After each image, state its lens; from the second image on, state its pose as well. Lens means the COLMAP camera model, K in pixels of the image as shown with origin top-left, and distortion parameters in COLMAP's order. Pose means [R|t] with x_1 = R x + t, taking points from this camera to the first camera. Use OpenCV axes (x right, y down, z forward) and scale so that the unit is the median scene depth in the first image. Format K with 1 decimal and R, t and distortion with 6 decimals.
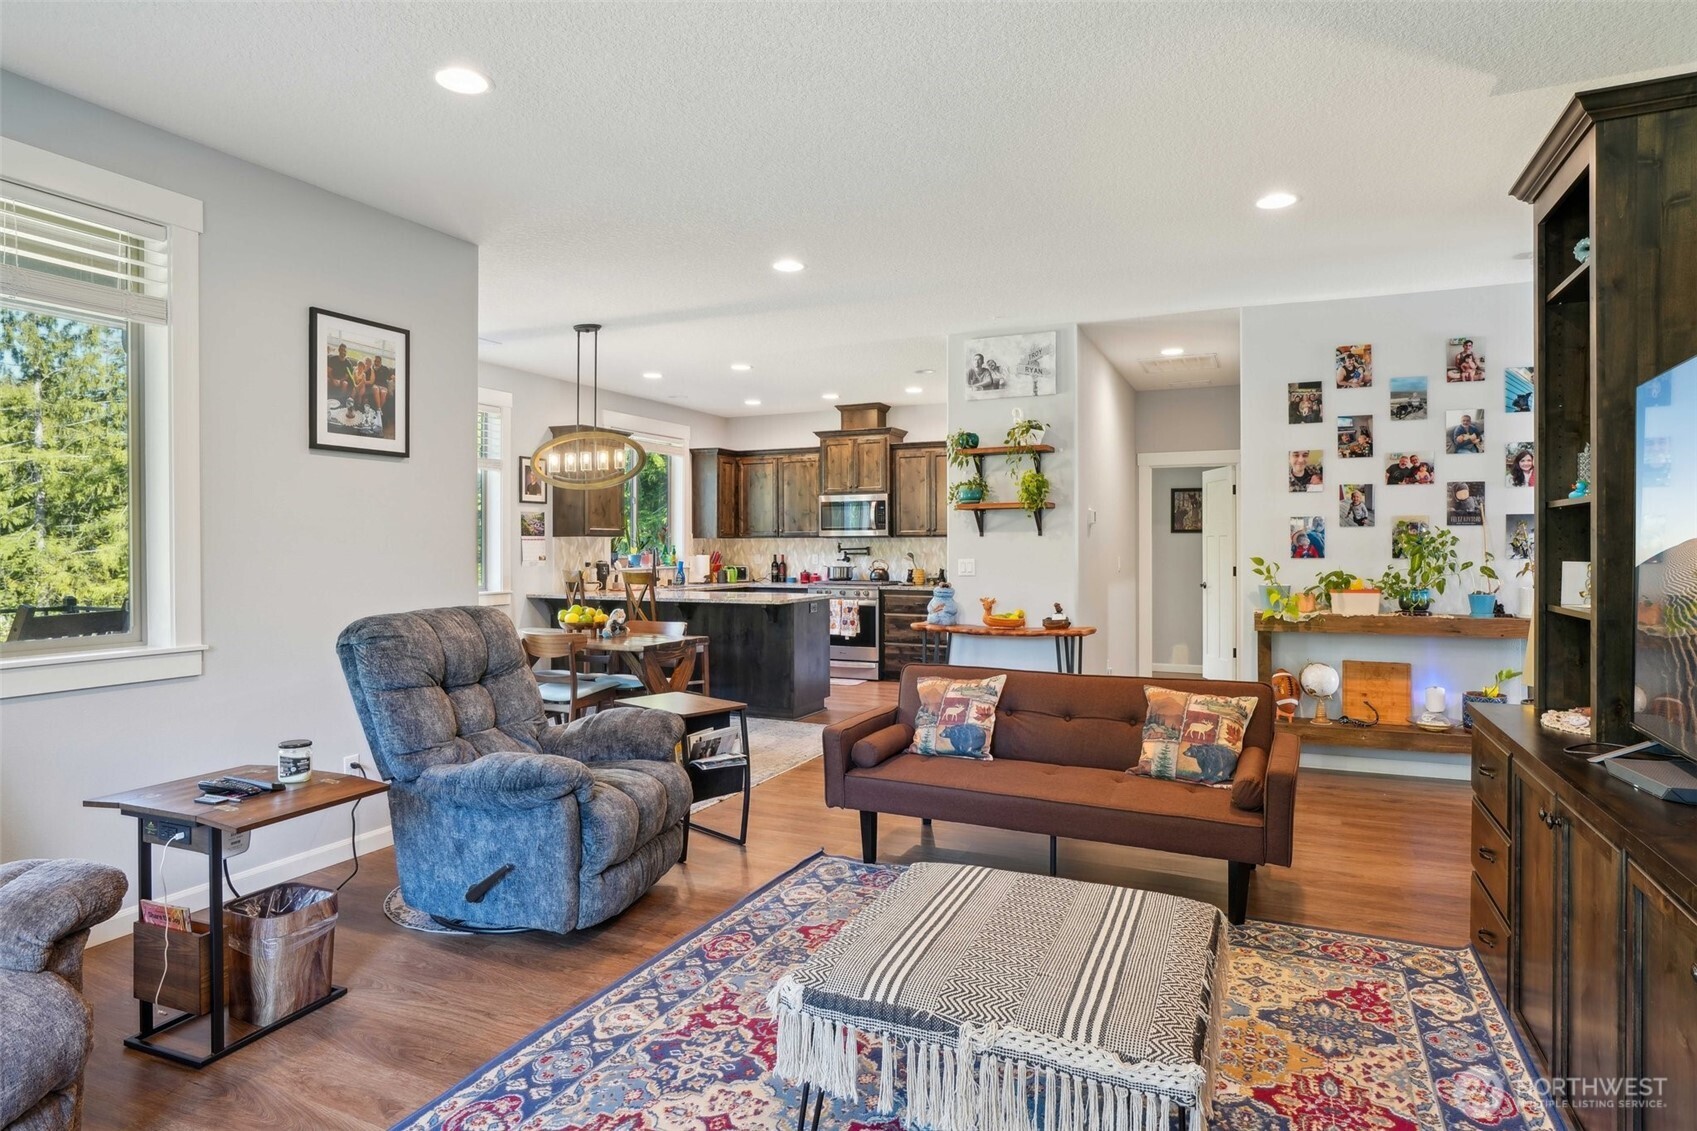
lens RADIAL K [[921.2, 0, 849.3], [0, 921.2, 537.1], [0, 0, 1]] dist [-0.047125, 0.024923]
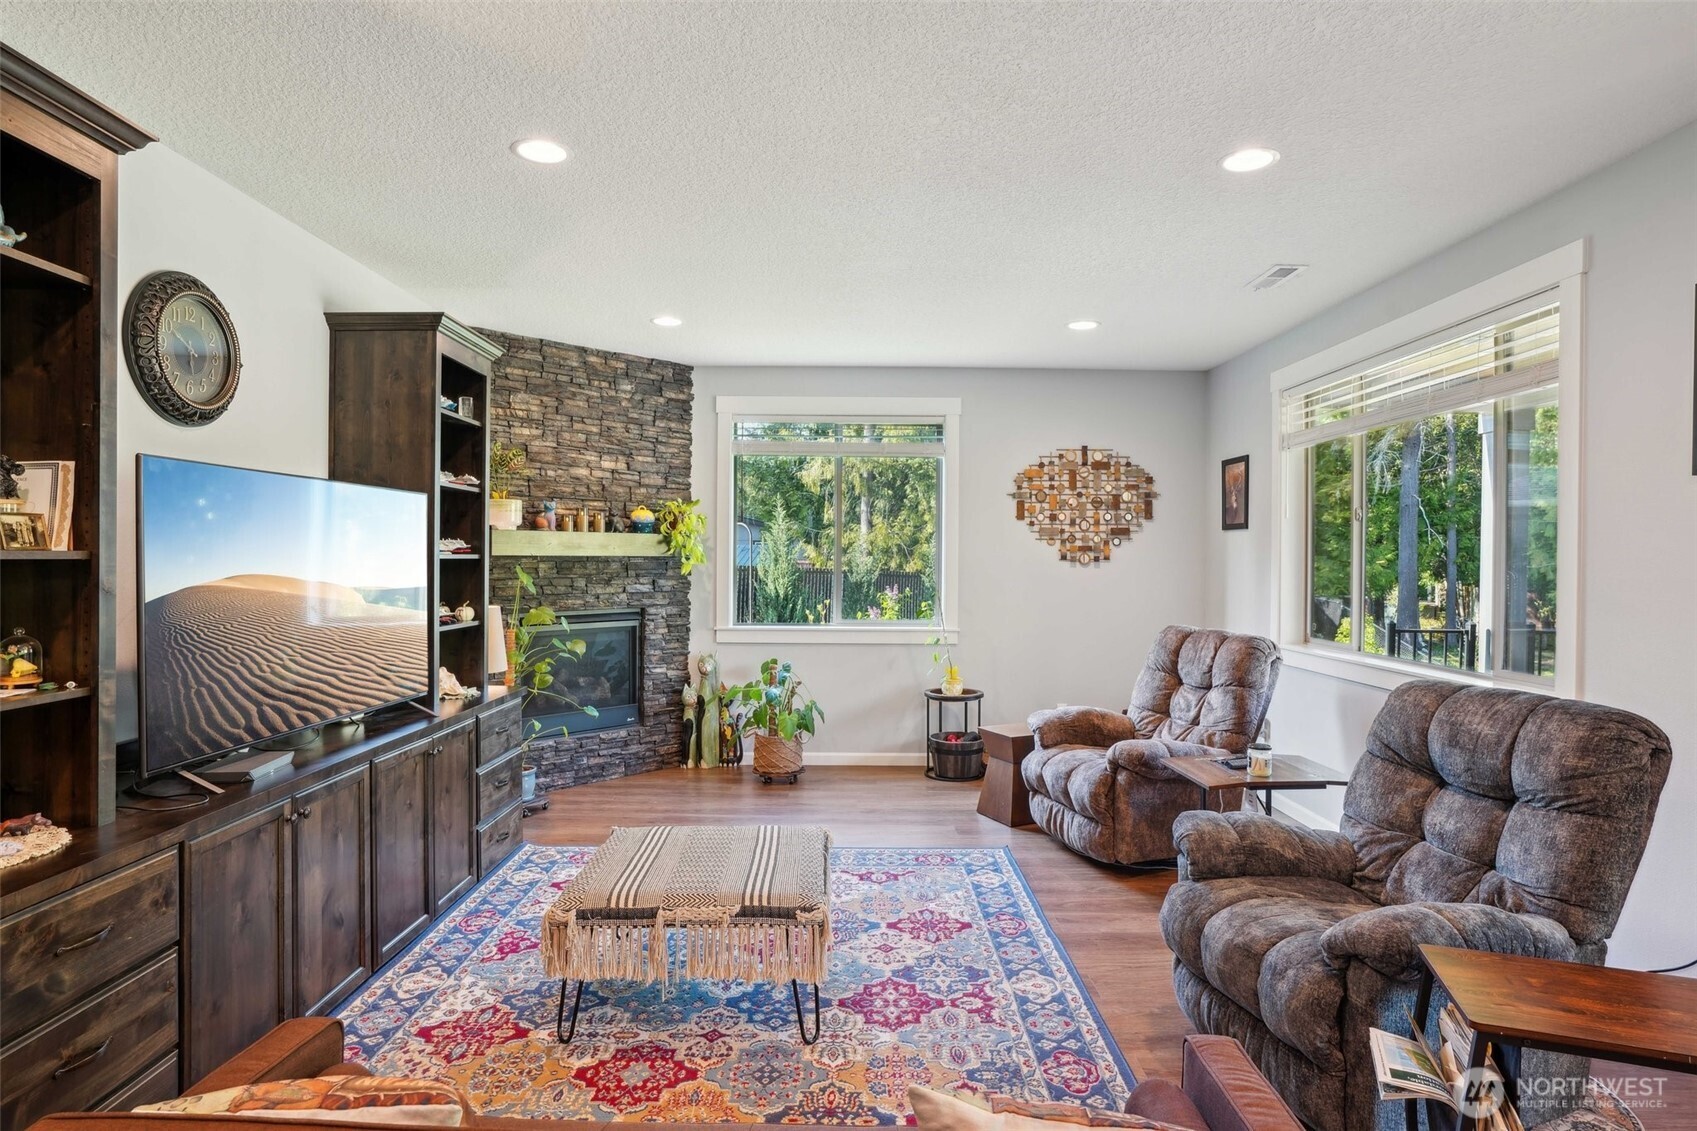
lens RADIAL K [[921.2, 0, 835.3], [0, 921.2, 567.2], [0, 0, 1]] dist [-0.047125, 0.024923]
pose [[-0.910216, 0.003482, -0.414120, 0.133829], [0.002242, 0.999991, 0.003480, -0.008964], [0.414128, 0.002239, -0.910216, 0.536495]]
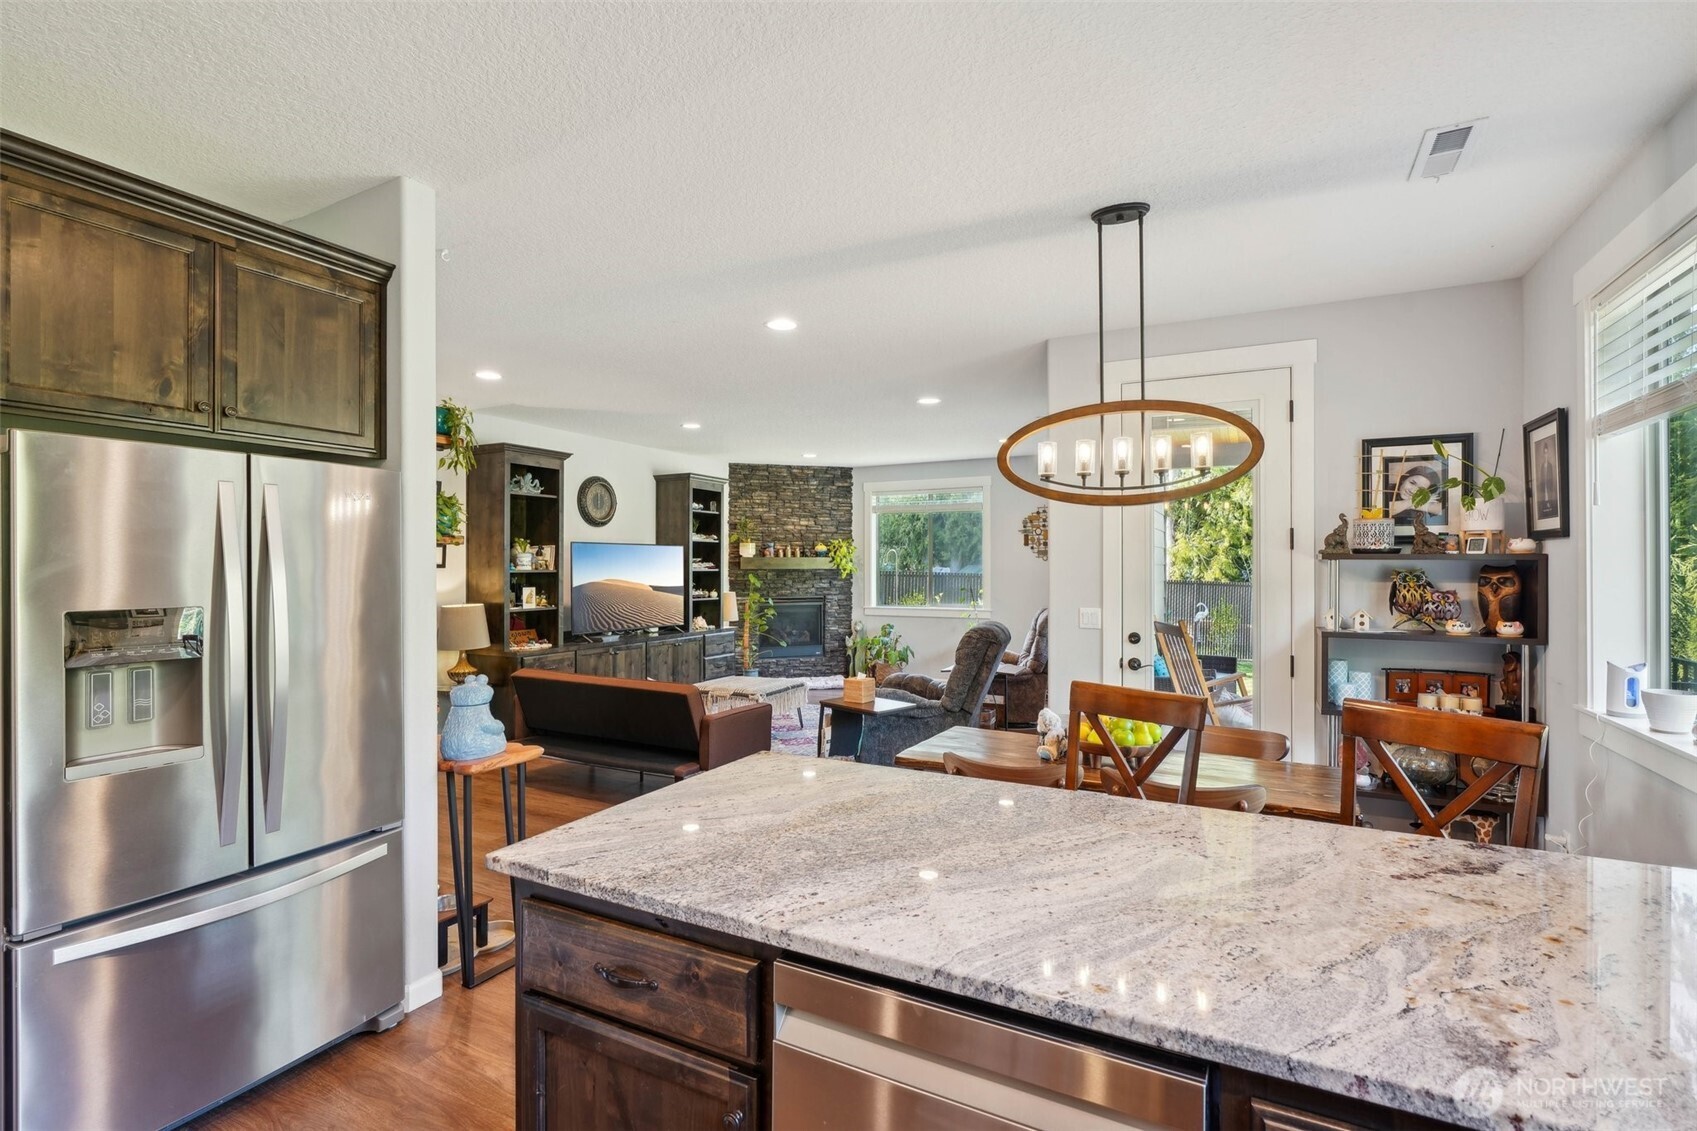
lens RADIAL K [[782.8, 0, 823.7], [0, 782.8, 579.8], [0, 0, 1]] dist [-0.020498, 0.011830]
pose [[-0.996862, 0.005365, 0.078974, -0.092882], [0.005867, 0.999964, 0.006123, -0.006515], [-0.078938, 0.006568, -0.996858, 0.953539]]
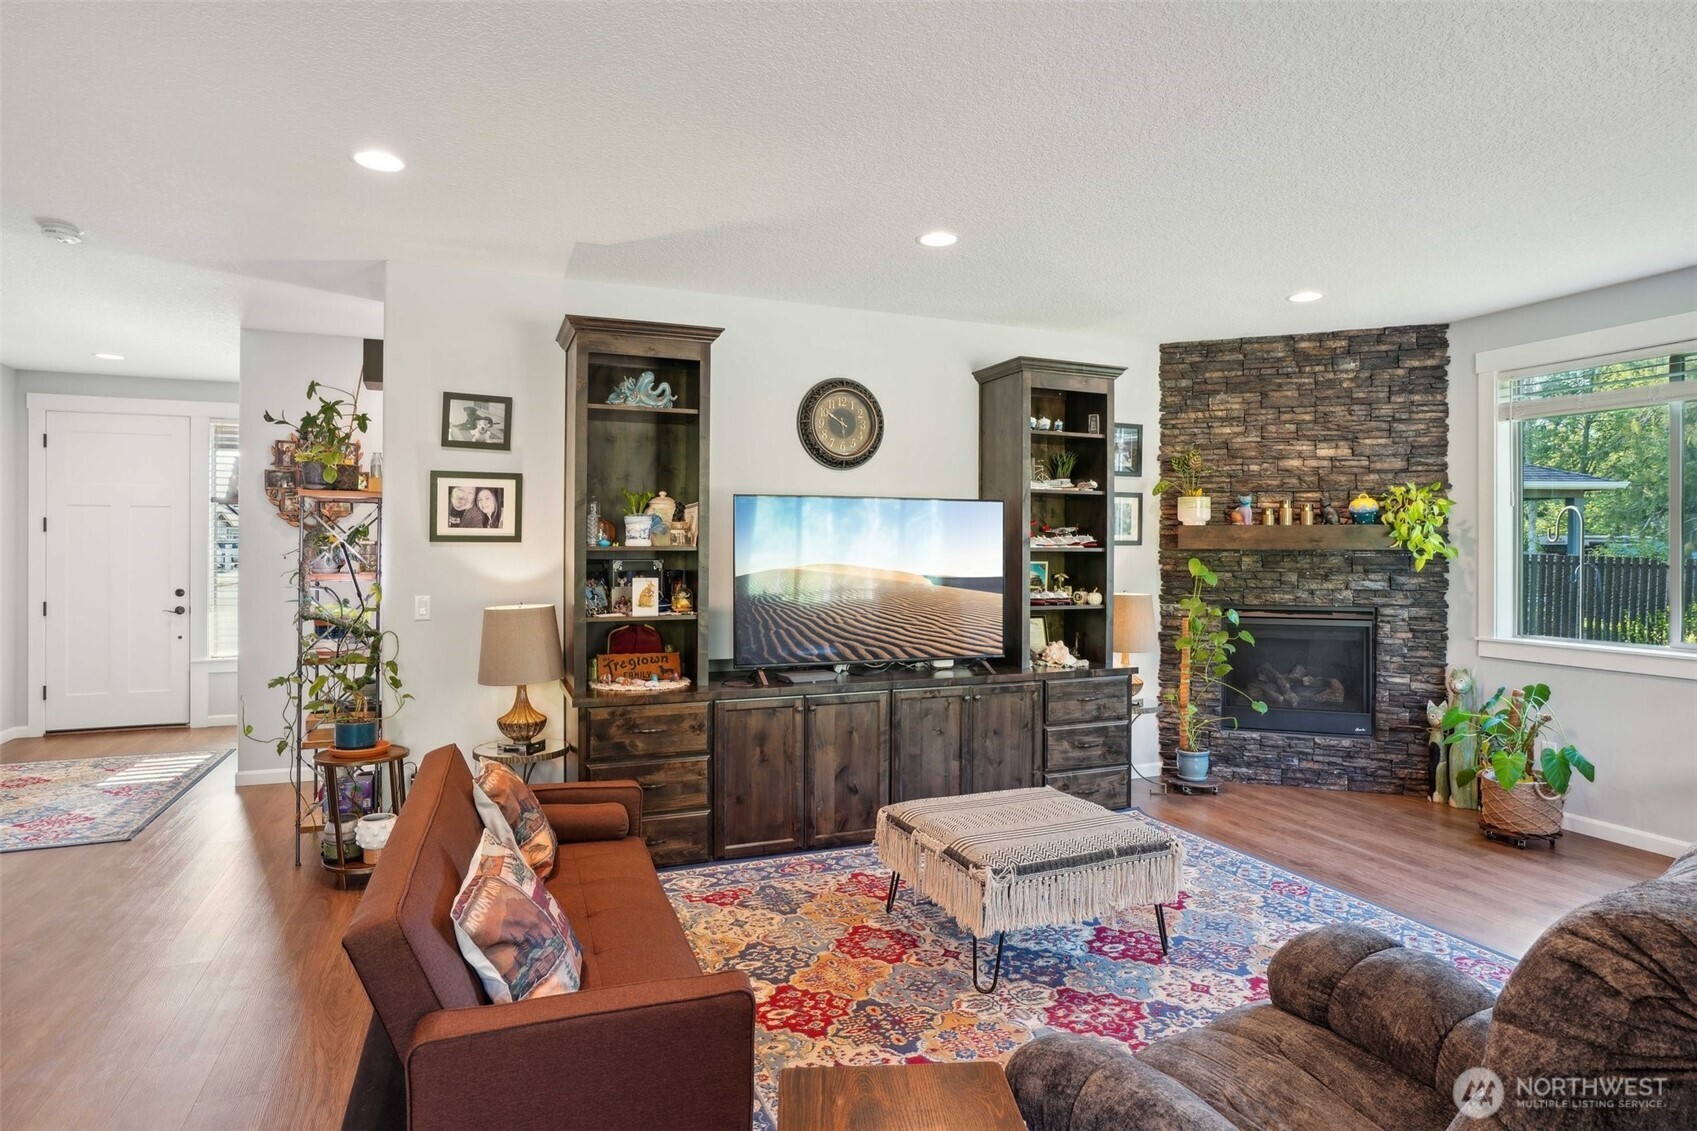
lens RADIAL K [[921.2, 0, 855.7], [0, 921.2, 544.7], [0, 0, 1]] dist [-0.047125, 0.024923]
pose [[-0.731087, 0.004894, 0.682267, -0.160404], [-0.007129, 0.999865, -0.014812, -0.007135], [-0.682247, -0.015693, -0.730953, 0.534063]]
